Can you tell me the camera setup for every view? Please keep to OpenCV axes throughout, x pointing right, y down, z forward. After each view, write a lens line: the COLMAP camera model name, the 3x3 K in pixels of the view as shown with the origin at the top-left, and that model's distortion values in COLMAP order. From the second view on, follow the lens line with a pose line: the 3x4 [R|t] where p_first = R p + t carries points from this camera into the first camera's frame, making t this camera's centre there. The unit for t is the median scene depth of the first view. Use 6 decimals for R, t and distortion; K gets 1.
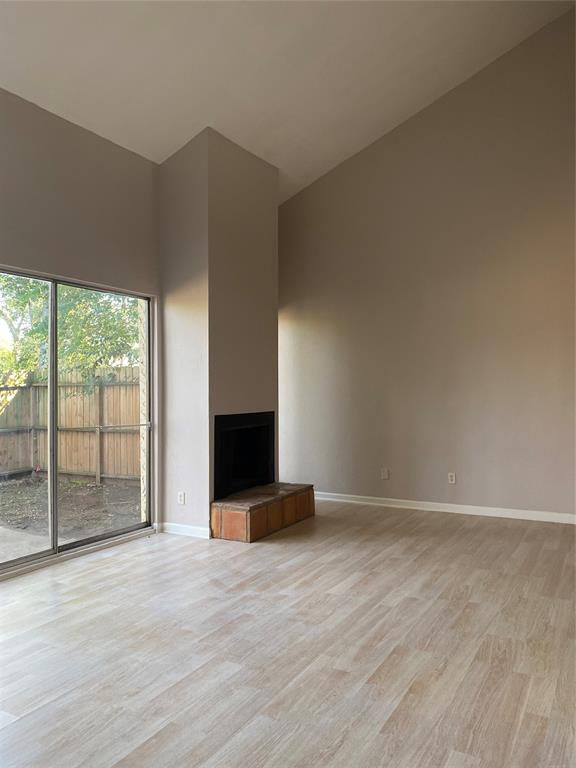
lens RADIAL K [[576.7, 0, 288.0], [0, 576.7, 384.0], [0, 0, 1]] dist [0.012978, -0.004807]
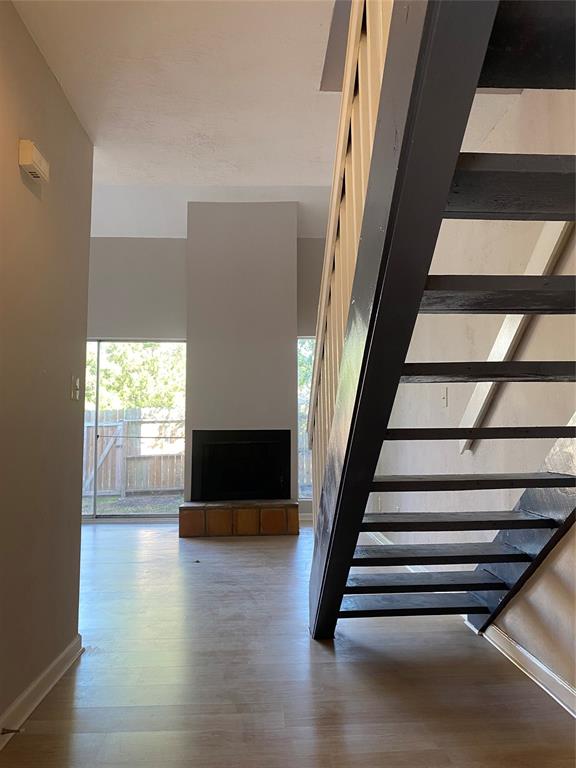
lens RADIAL K [[576.7, 0, 288.0], [0, 576.7, 384.0], [0, 0, 1]] dist [0.012978, -0.004807]
pose [[0.539236, -0.070096, -0.839233, 1.485157], [0.002106, 0.996639, -0.081890, 0.083193], [0.842152, 0.042391, 0.537571, 0.763472]]
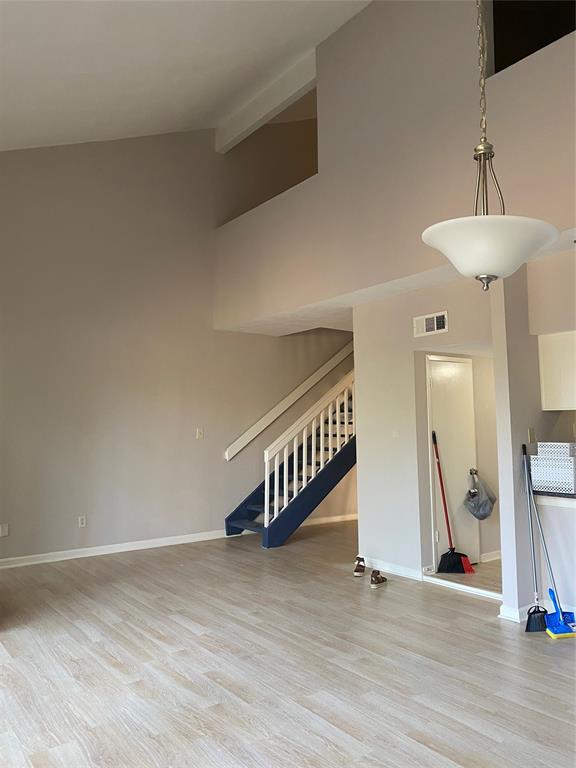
lens RADIAL K [[576.7, 0, 288.0], [0, 576.7, 384.0], [0, 0, 1]] dist [0.012978, -0.004807]
pose [[0.396416, 0.087258, 0.913915, -0.852994], [-0.013655, 0.995923, -0.089165, 0.021247], [-0.917970, 0.022867, 0.395991, 0.483617]]
